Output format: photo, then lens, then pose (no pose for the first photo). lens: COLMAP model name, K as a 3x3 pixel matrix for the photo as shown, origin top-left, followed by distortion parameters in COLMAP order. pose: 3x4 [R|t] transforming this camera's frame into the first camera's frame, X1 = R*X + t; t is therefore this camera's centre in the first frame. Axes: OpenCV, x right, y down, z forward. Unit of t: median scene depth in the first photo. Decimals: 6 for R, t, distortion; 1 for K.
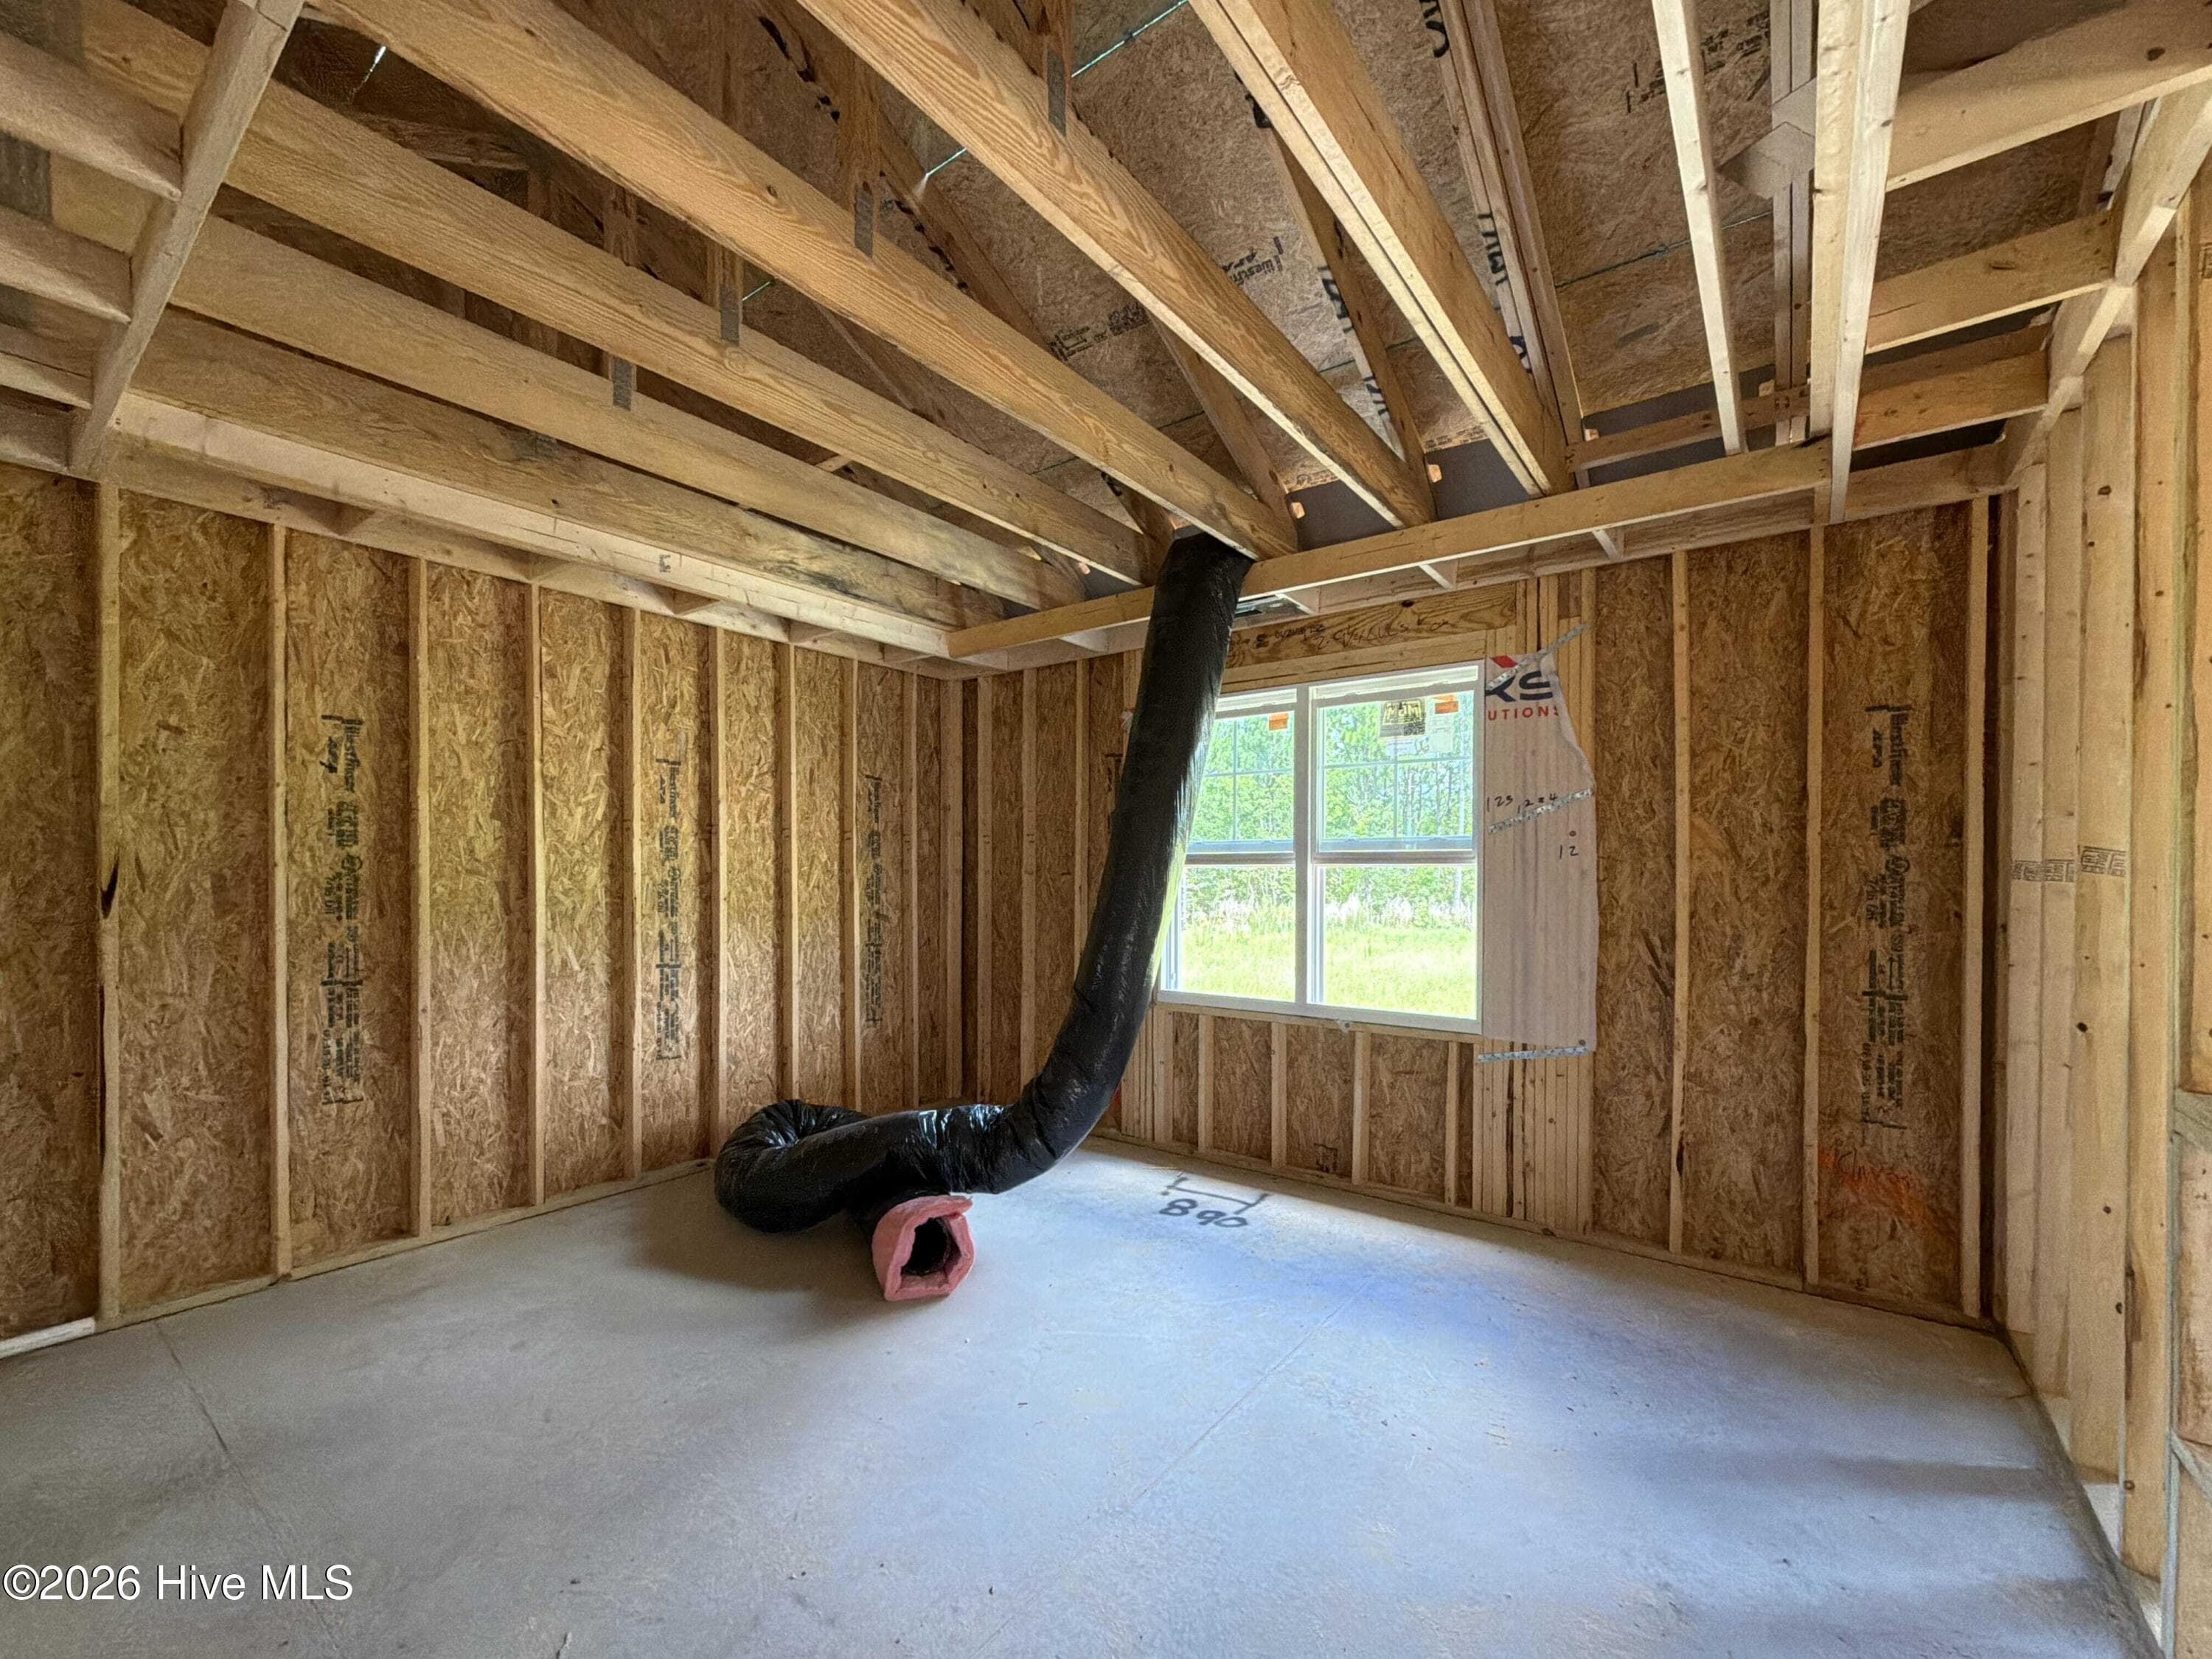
lens RADIAL K [[893.9, 0, 1089.3], [0, 893.9, 881.9], [0, 0, 1]] dist [-0.000229, 0.000588]
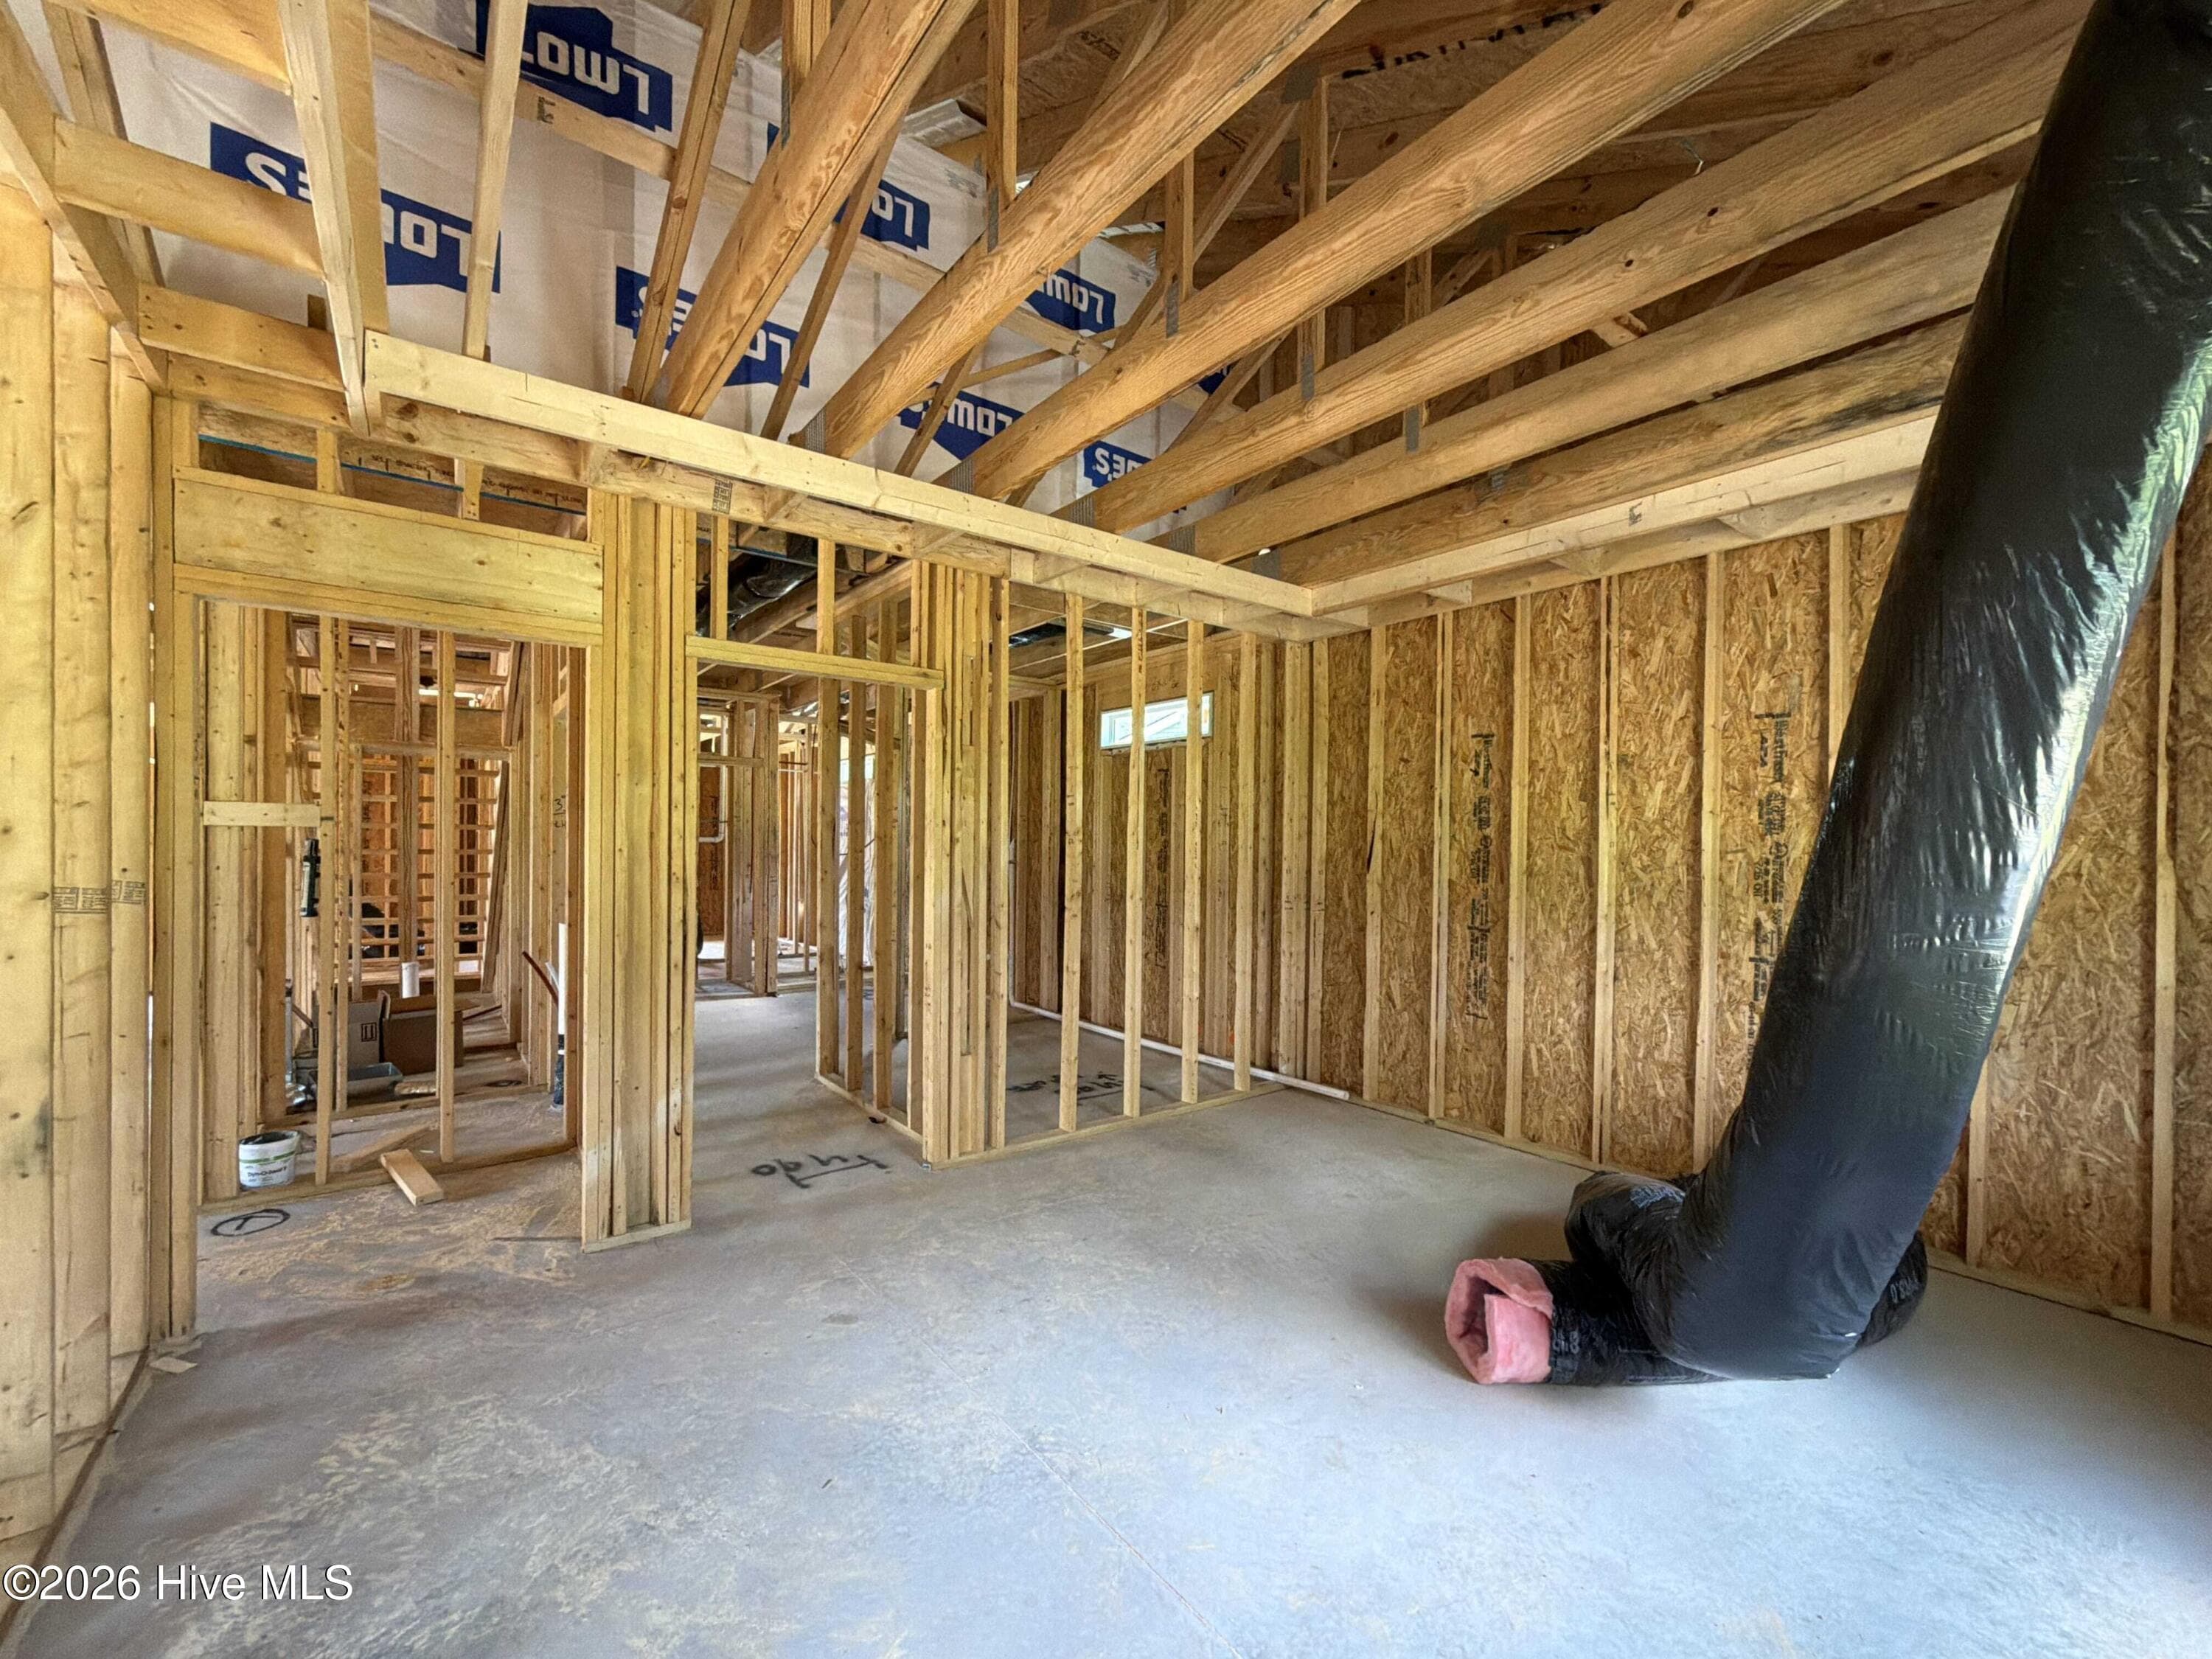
lens RADIAL K [[893.9, 0, 1129.8], [0, 893.9, 857.9], [0, 0, 1]] dist [-0.000229, 0.000588]
pose [[-0.233798, 0.005711, -0.972268, 0.556327], [-0.018407, 0.999778, 0.010299, 0.000014], [0.972111, 0.020304, -0.233641, 0.722843]]
